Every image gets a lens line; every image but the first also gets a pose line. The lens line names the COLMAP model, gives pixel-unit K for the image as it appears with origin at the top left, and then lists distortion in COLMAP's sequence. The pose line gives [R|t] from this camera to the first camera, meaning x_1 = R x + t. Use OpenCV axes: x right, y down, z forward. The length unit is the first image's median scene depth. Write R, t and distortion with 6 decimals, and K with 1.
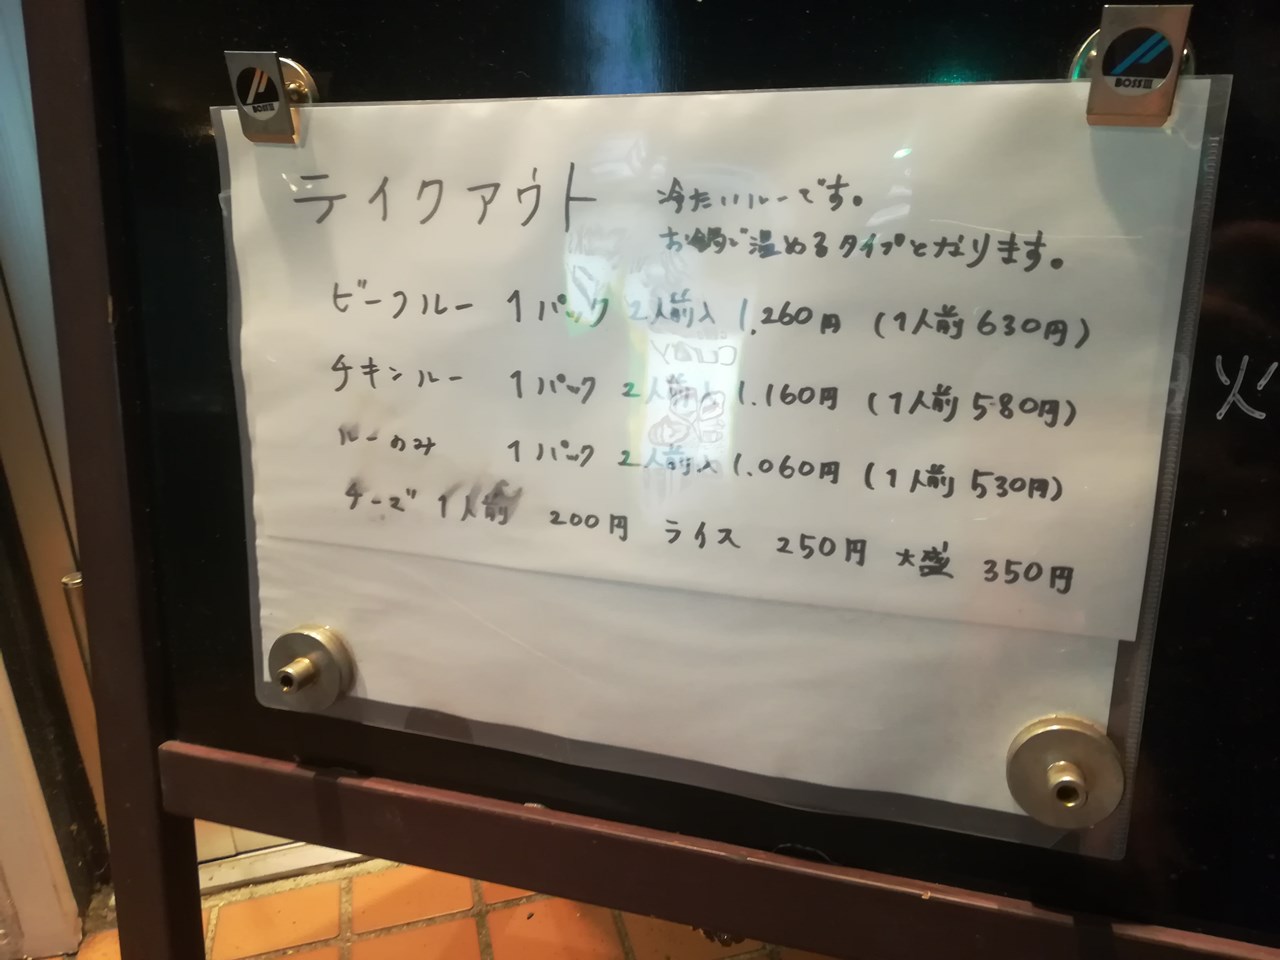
lens RADIAL K [[966.5, 0, 637.9], [0, 966.5, 480.2], [0, 0, 1]] dist [0.027021, -0.007638]
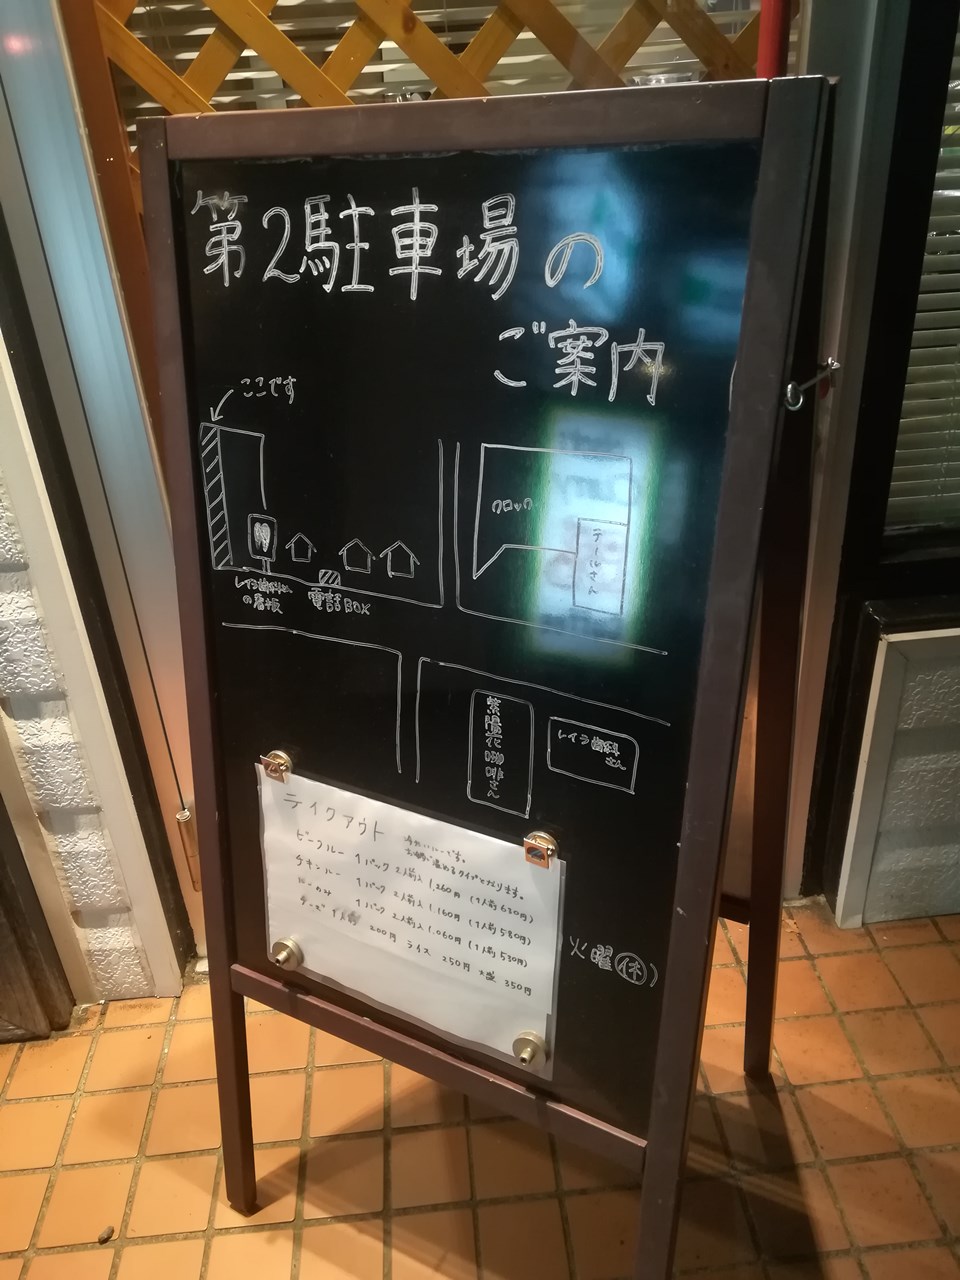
lens RADIAL K [[966.5, 0, 481.2], [0, 966.5, 641.0], [0, 0, 1]] dist [0.027021, -0.007638]
pose [[0.982742, 0.075869, -0.168706, 0.646550], [-0.051144, 0.987910, 0.146350, -1.233282], [0.177770, -0.135196, 0.974741, -1.562895]]
